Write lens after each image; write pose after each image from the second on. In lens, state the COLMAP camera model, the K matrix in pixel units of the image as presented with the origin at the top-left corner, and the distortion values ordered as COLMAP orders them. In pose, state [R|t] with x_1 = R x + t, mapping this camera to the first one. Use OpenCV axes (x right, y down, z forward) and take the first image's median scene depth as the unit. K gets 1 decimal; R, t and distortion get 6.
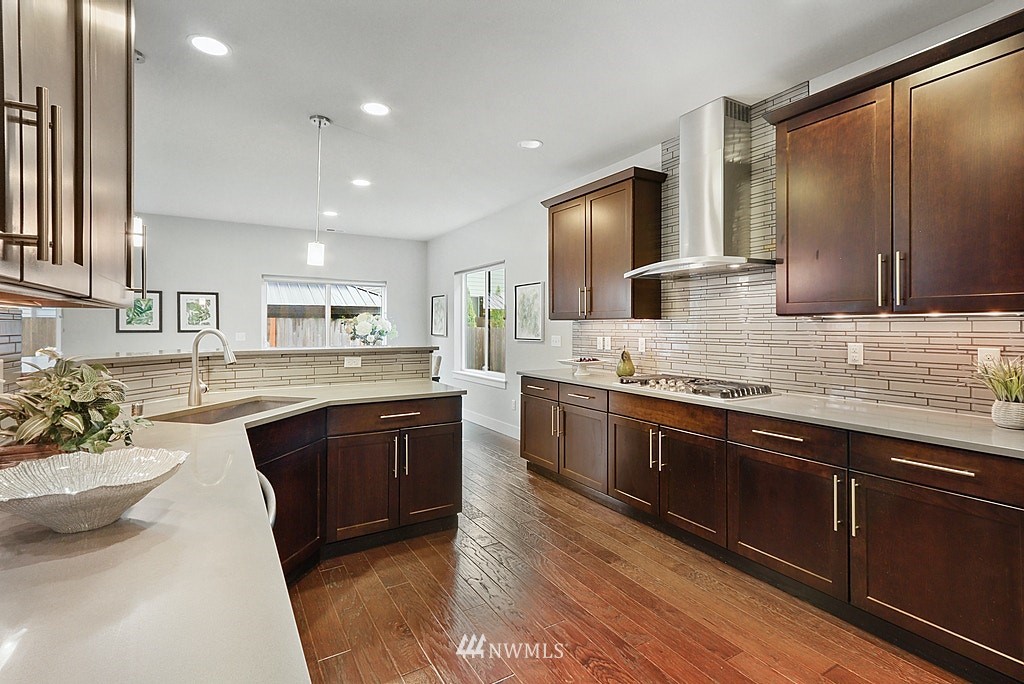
lens RADIAL K [[475.6, 0, 515.3], [0, 475.6, 329.0], [0, 0, 1]] dist [0.019941, 0.000911]
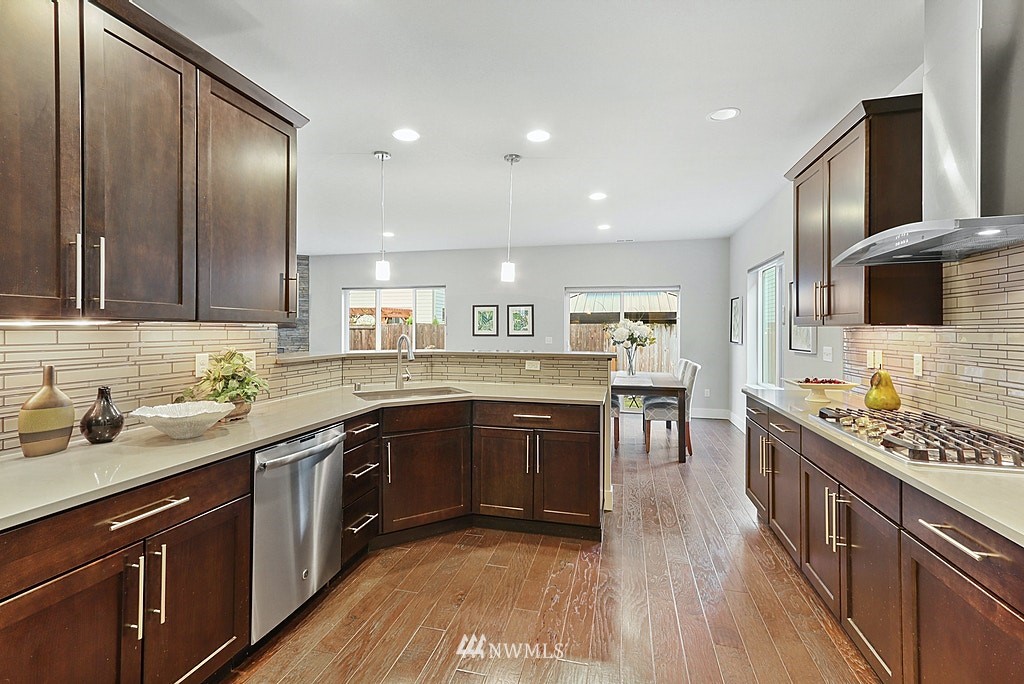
lens RADIAL K [[475.6, 0, 492.6], [0, 475.6, 328.6], [0, 0, 1]] dist [0.019941, 0.000911]
pose [[0.691250, -0.000900, -0.722615, 0.339166], [-0.005835, 0.999960, -0.006827, -0.007799], [0.722592, 0.008936, 0.691217, 0.129949]]
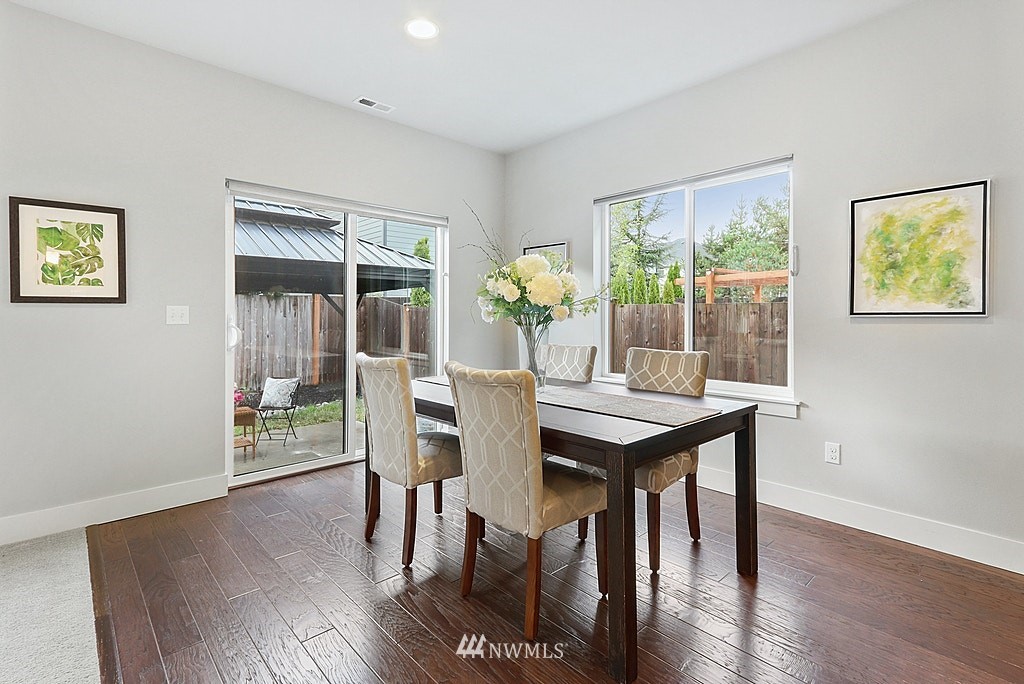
lens RADIAL K [[475.6, 0, 490.5], [0, 475.6, 315.6], [0, 0, 1]] dist [0.019941, 0.000911]
pose [[0.982490, -0.001421, 0.186310, -0.661570], [0.002895, 0.999967, -0.007642, 0.037572], [-0.186293, 0.008048, 0.982461, 0.907523]]
